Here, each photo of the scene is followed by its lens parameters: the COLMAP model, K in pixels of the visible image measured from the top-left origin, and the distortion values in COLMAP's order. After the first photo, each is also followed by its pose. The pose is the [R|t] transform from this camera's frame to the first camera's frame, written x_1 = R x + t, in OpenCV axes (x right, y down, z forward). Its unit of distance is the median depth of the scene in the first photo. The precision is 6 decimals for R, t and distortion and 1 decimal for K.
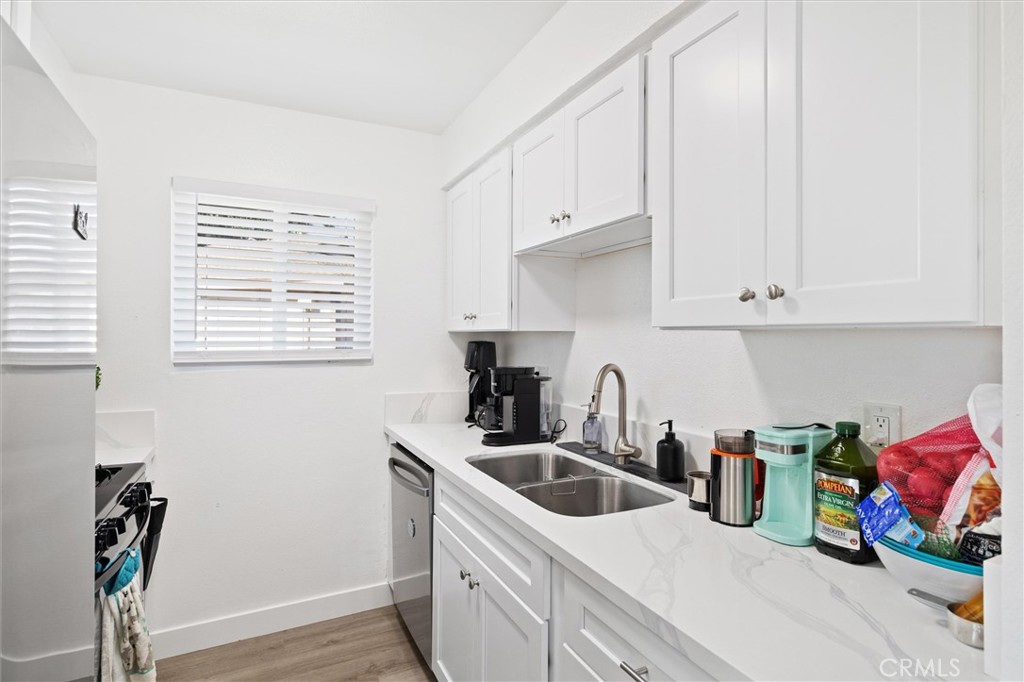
lens RADIAL K [[532.6, 0, 514.8], [0, 532.6, 334.3], [0, 0, 1]] dist [0.003425, -0.002118]
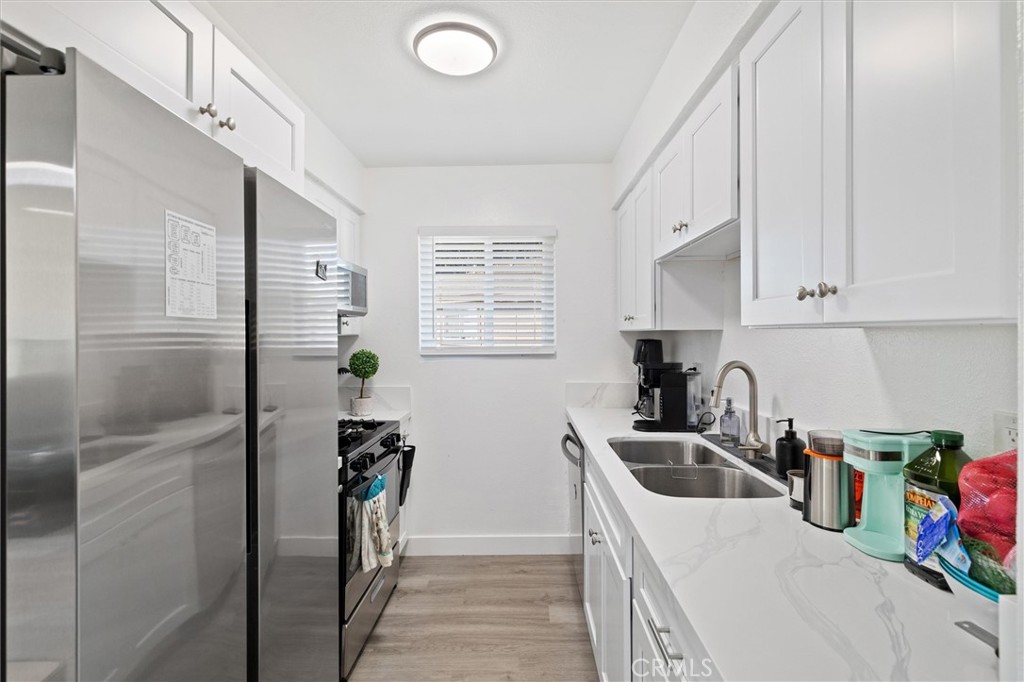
lens RADIAL K [[462.5, 0, 508.2], [0, 462.5, 334.6], [0, 0, 1]] dist [0.007178, -0.000619]
pose [[0.885080, -0.007262, -0.465382, 0.217667], [0.009268, 0.999955, 0.002023, -0.002476], [0.465346, -0.006103, 0.885108, -0.014795]]
